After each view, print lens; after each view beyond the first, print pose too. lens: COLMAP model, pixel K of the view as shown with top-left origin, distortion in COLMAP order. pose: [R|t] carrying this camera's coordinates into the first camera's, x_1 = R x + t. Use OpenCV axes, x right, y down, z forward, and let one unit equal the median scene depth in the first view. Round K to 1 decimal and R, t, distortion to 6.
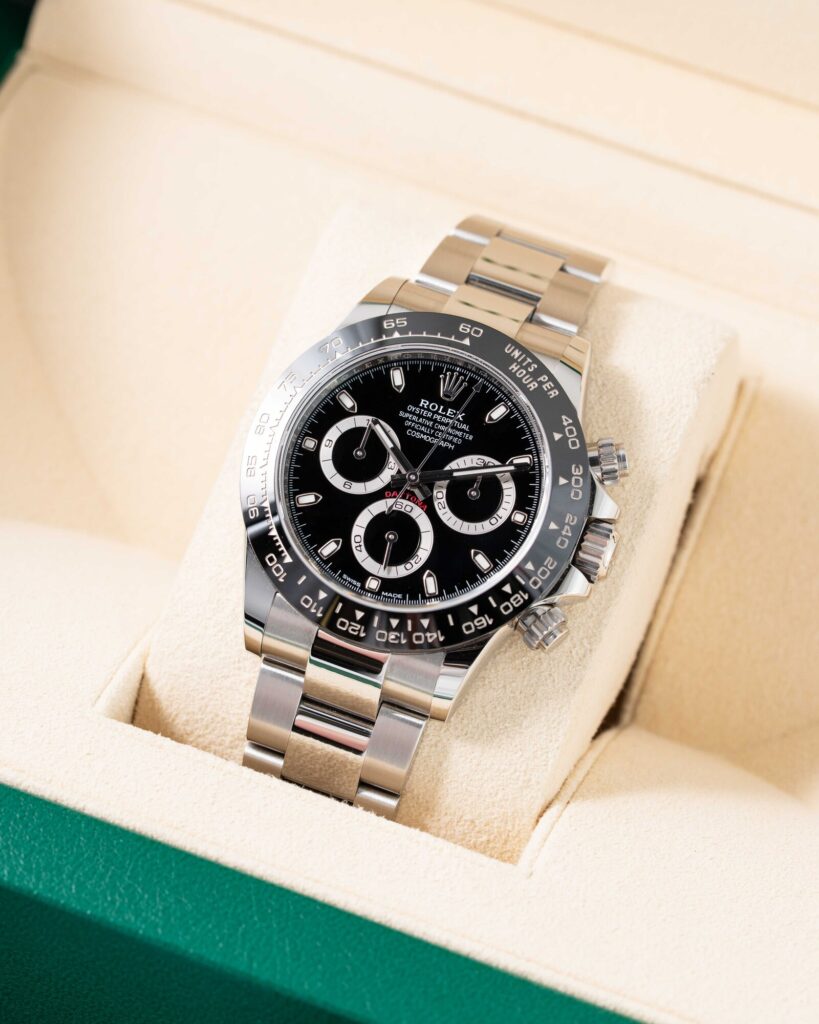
lens RADIAL K [[3458.7, 0, 409.5], [0, 3458.7, 512.0], [0, 0, 1]] dist [-0.125277, -0.046418]
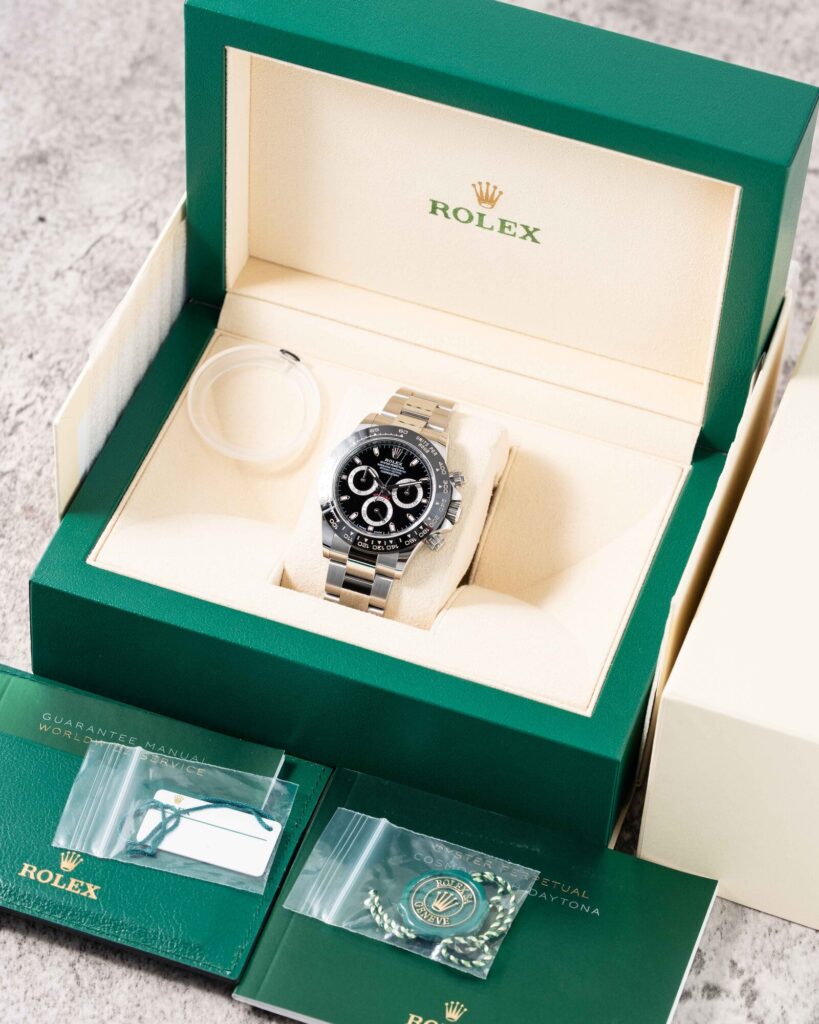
lens RADIAL K [[3458.7, 0, 409.5], [0, 3458.7, 512.0], [0, 0, 1]] dist [-0.125277, -0.046418]
pose [[0.998818, -0.045256, 0.017744, -0.027146], [0.045929, 0.998161, -0.039560, 0.113879], [-0.015921, 0.040329, 0.999060, -1.643062]]
